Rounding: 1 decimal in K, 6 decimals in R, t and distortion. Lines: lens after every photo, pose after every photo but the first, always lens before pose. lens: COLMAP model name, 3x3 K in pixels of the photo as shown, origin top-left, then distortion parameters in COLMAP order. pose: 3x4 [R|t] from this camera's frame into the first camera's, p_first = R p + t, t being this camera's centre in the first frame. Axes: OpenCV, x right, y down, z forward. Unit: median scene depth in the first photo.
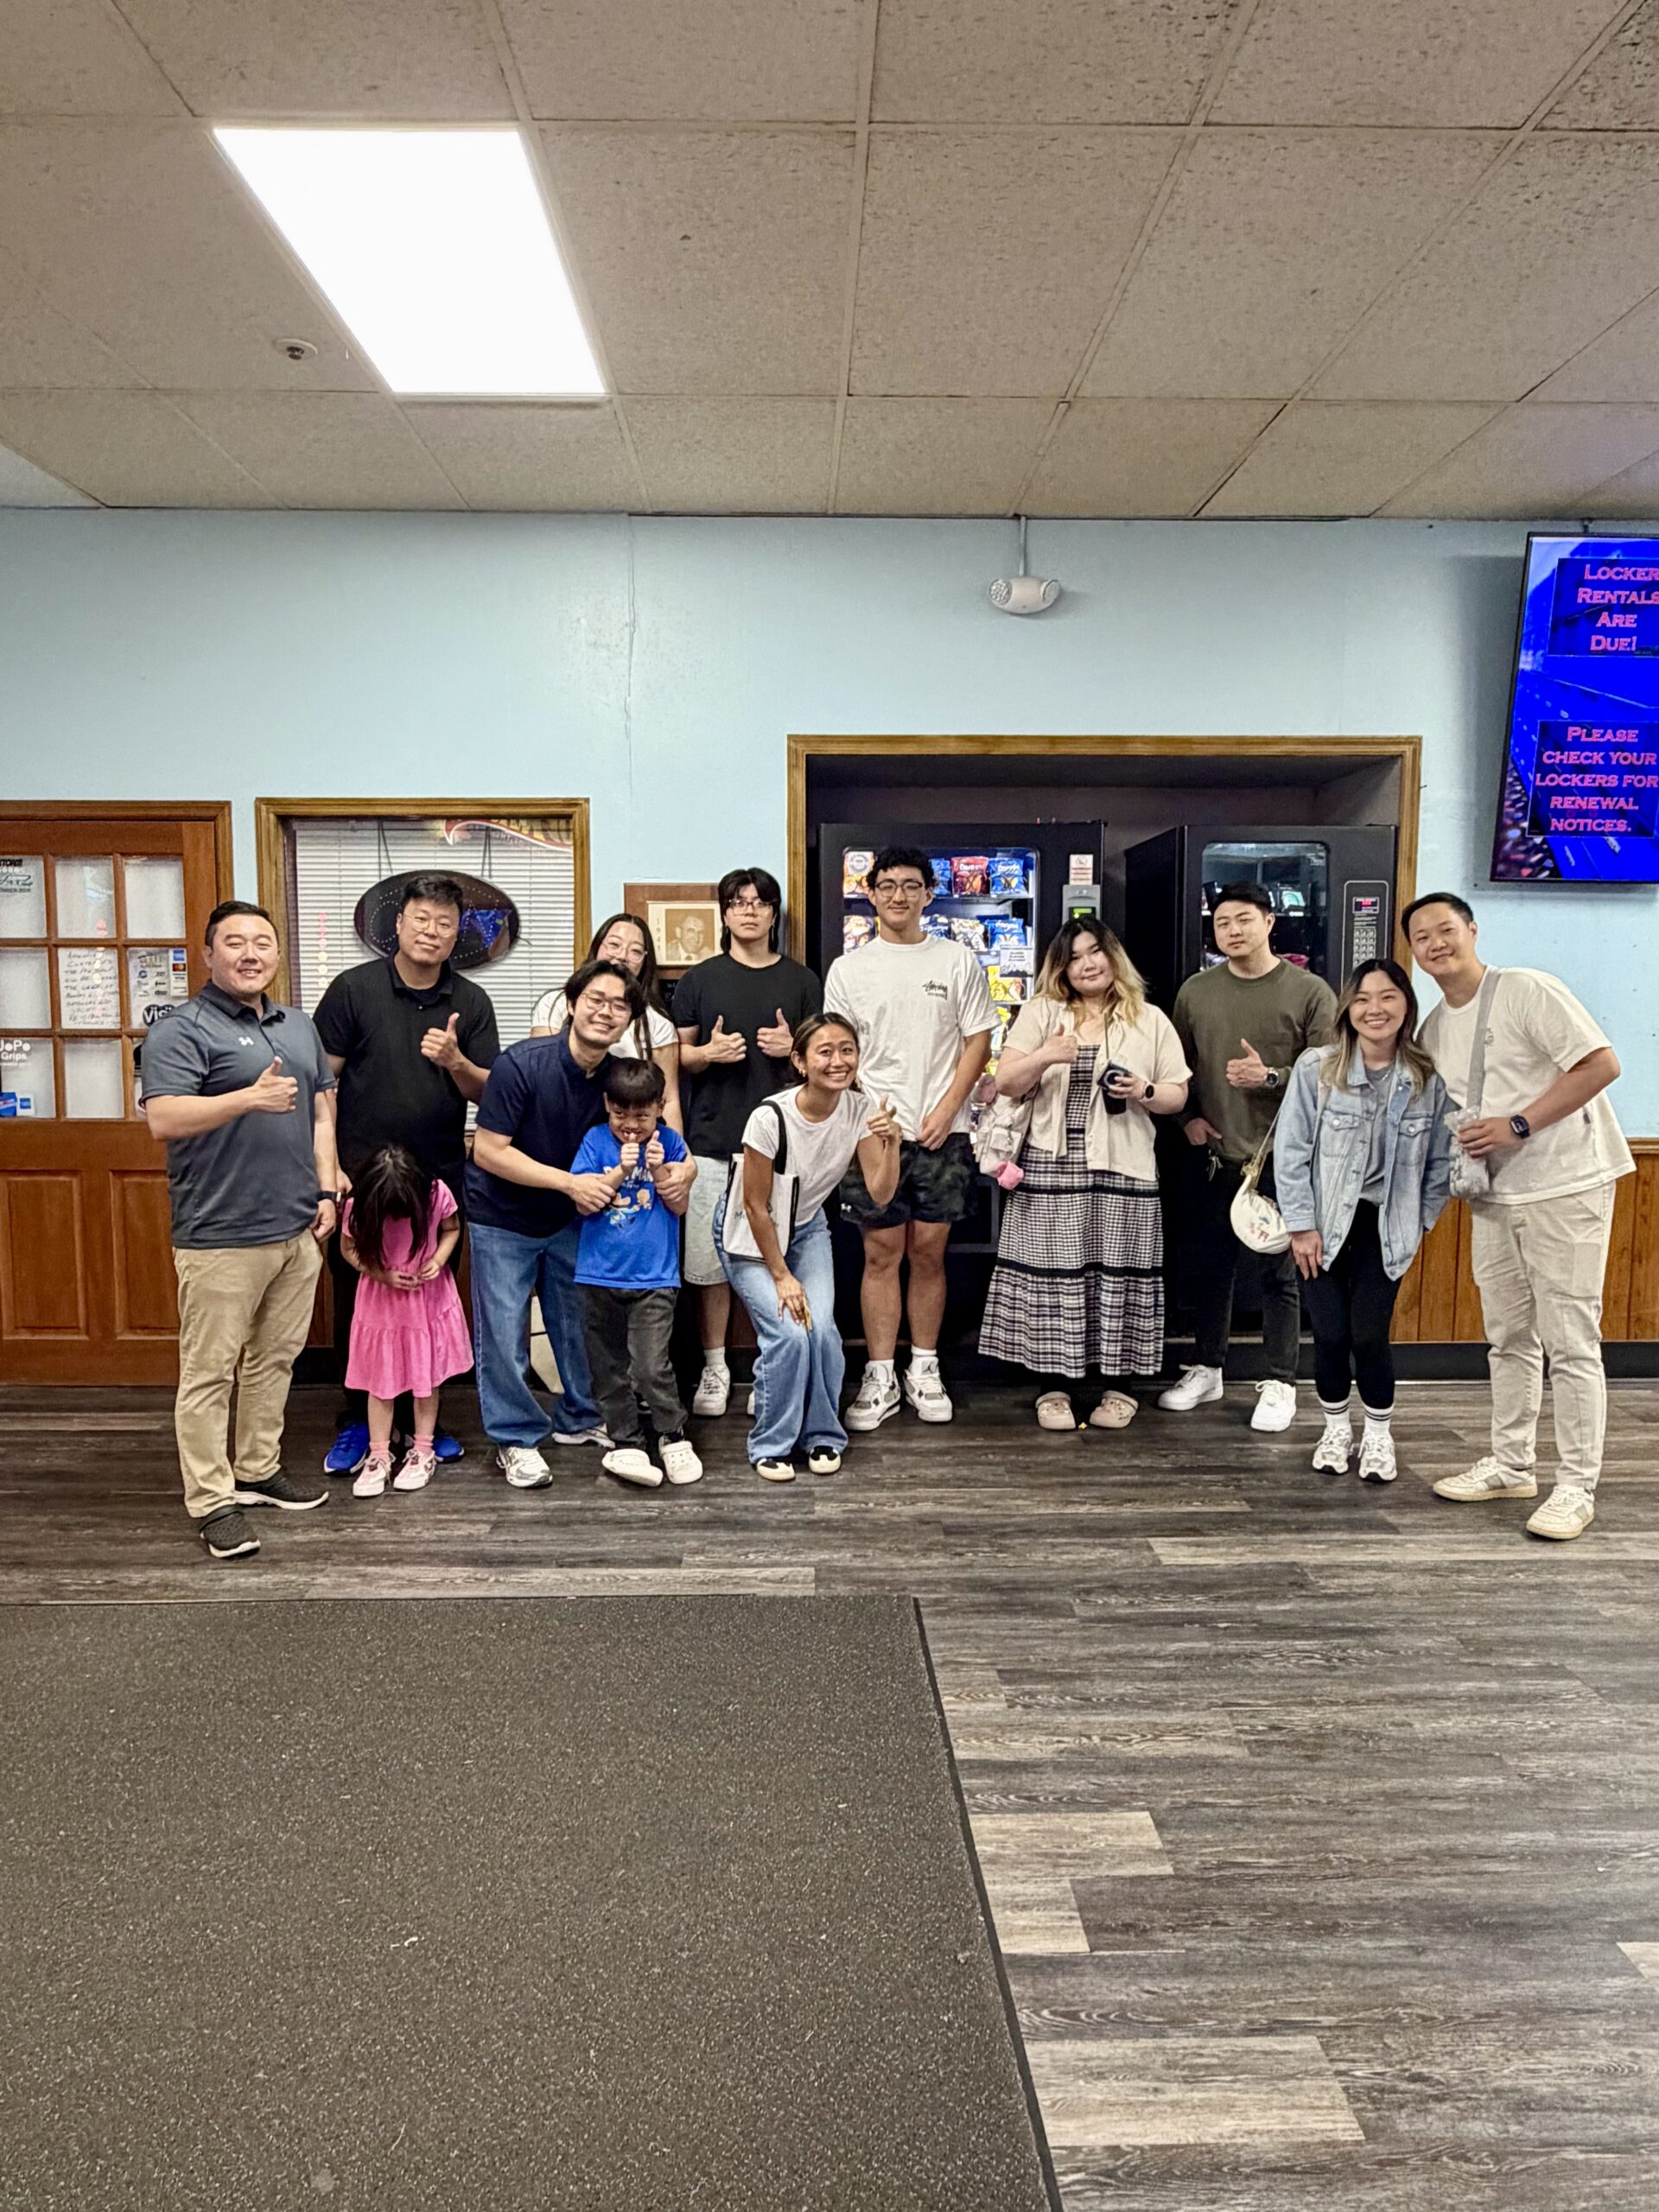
lens RADIAL K [[1404.2, 0, 824.0], [0, 1404.2, 1124.6], [0, 0, 1]] dist [0.002248, -0.000501]
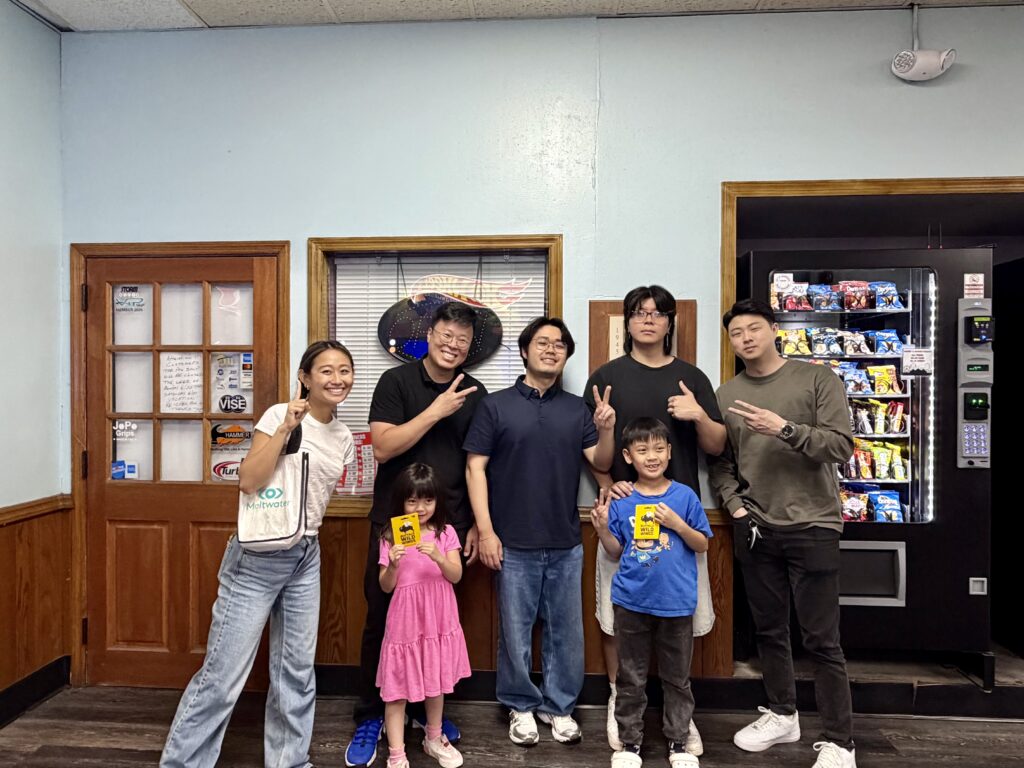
lens RADIAL K [[650.1, 0, 514.3], [0, 650.1, 385.8], [0, 0, 1]] dist [0.002248, -0.000501]
pose [[0.996623, 0.002525, -0.082071, -0.160112], [-0.009249, 0.996619, -0.081645, -0.046940], [0.081587, 0.082128, 0.993277, 0.417296]]
